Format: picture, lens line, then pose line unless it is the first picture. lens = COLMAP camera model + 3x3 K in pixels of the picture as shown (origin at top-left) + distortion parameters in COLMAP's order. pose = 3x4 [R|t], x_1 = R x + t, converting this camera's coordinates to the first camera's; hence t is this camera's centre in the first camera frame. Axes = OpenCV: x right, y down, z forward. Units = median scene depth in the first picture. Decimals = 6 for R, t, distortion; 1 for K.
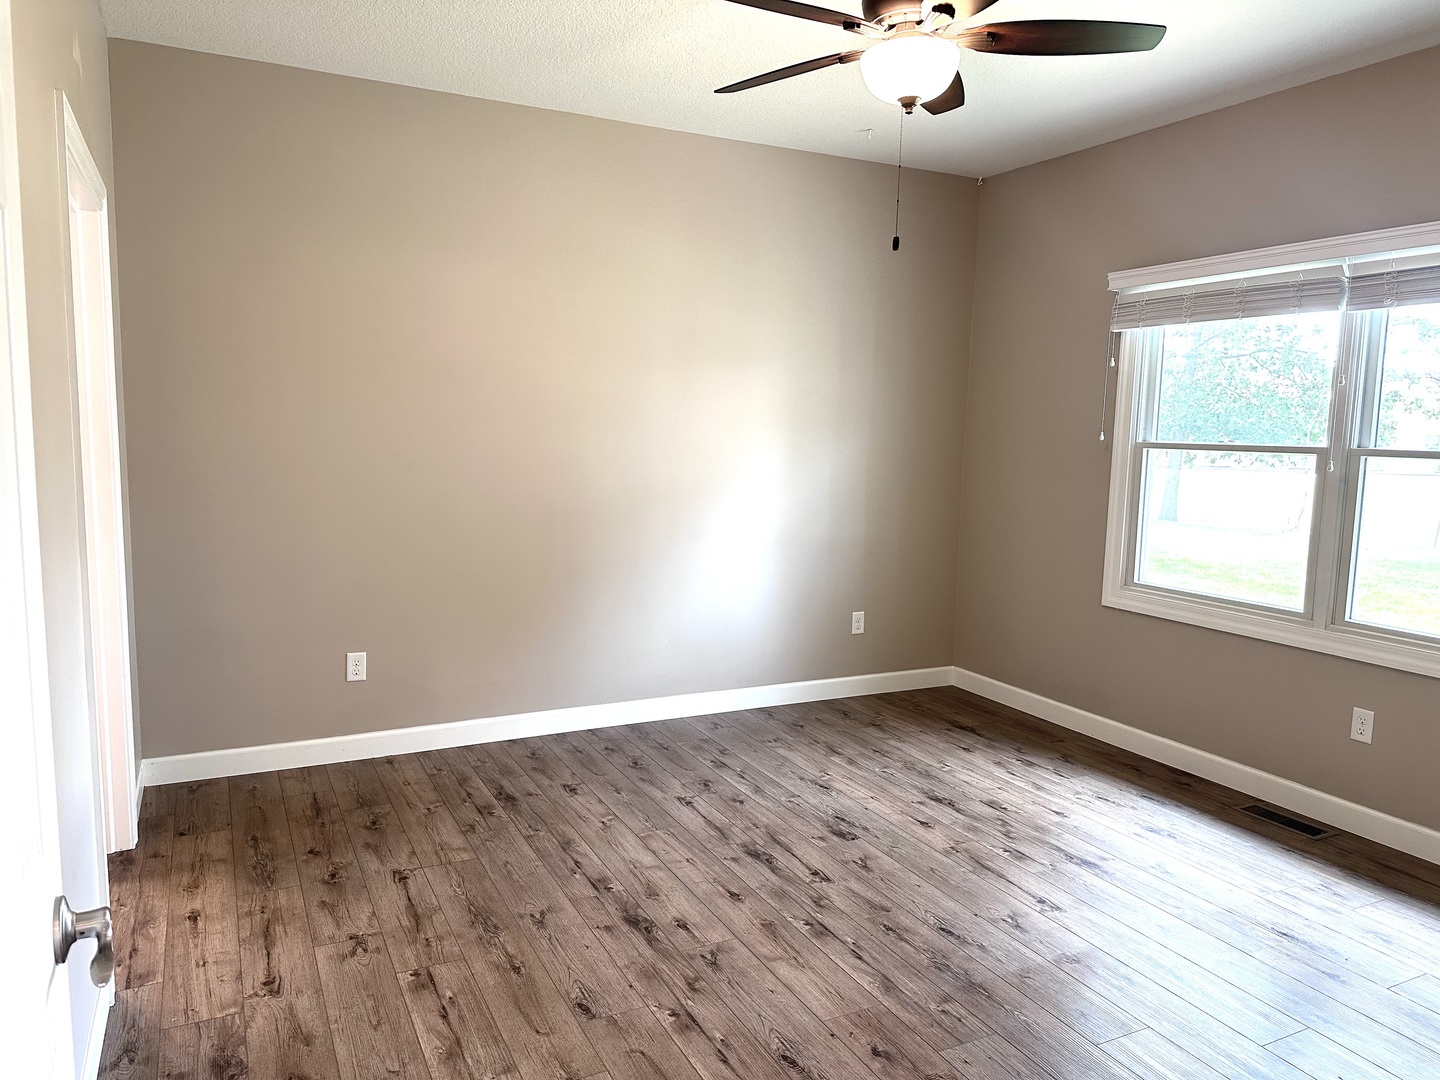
lens RADIAL K [[1016.3, 0, 720.0], [0, 1016.3, 540.0], [0, 0, 1]] dist [0.039974, -0.007515]
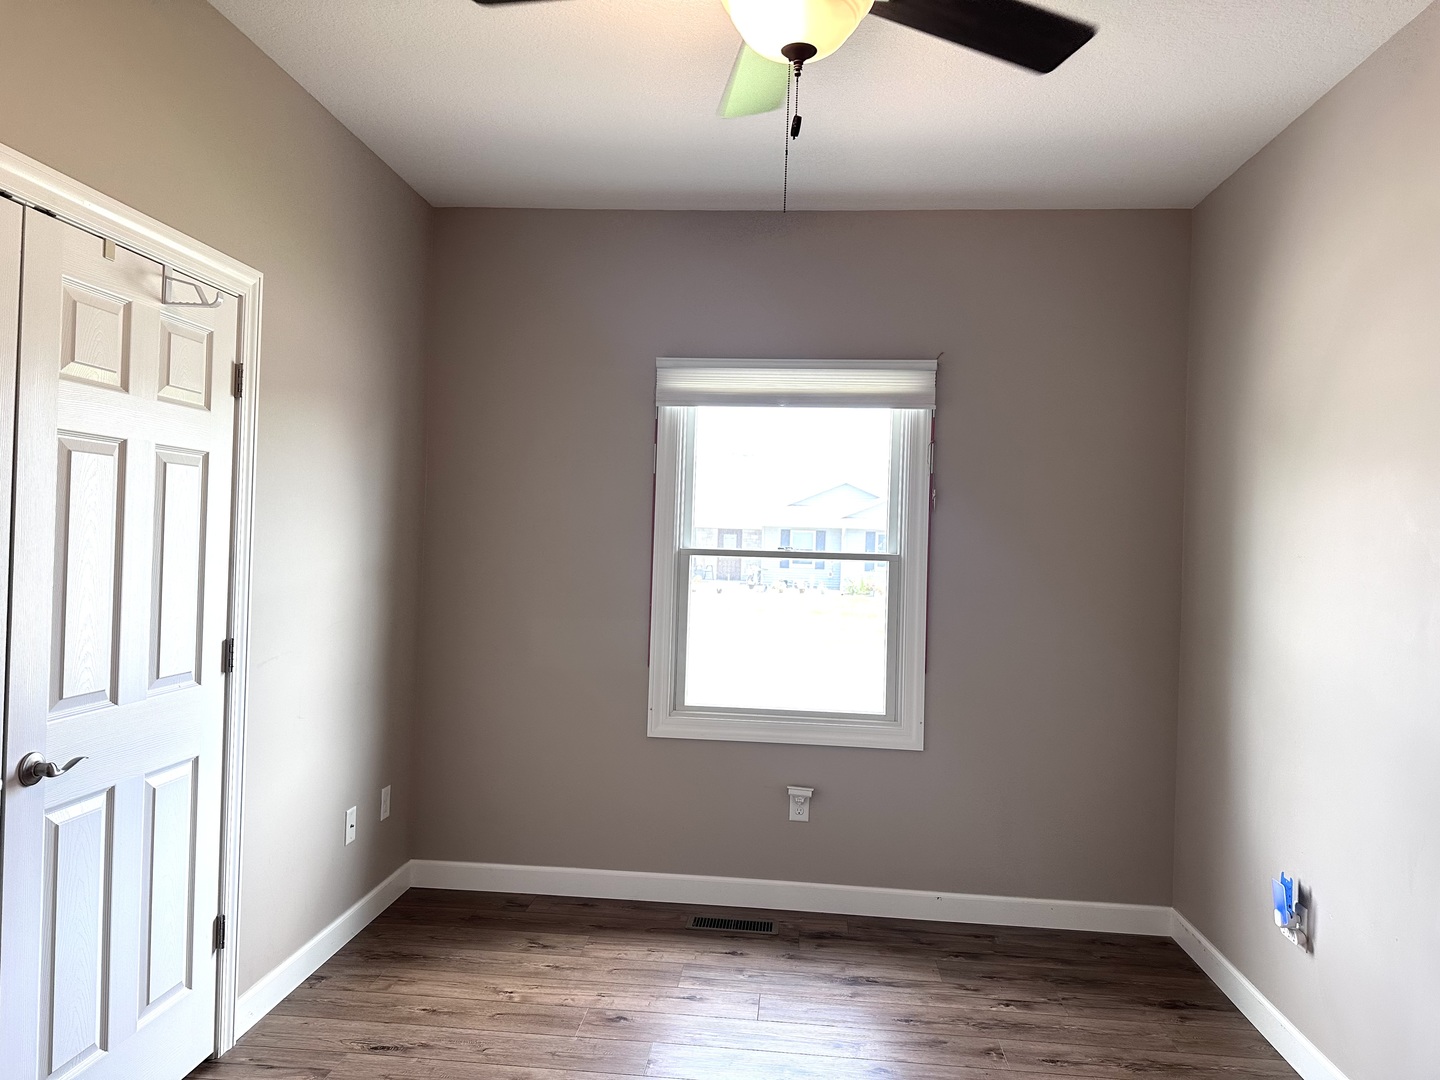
lens RADIAL K [[1016.5, 0, 720.0], [0, 1016.5, 540.0], [0, 0, 1]] dist [-0.046862, -0.000762]
pose [[0.518051, -0.009436, 0.855298, -0.329335], [0.081511, 0.995933, -0.038384, -0.064995], [-0.851457, 0.089600, 0.516713, 0.501866]]
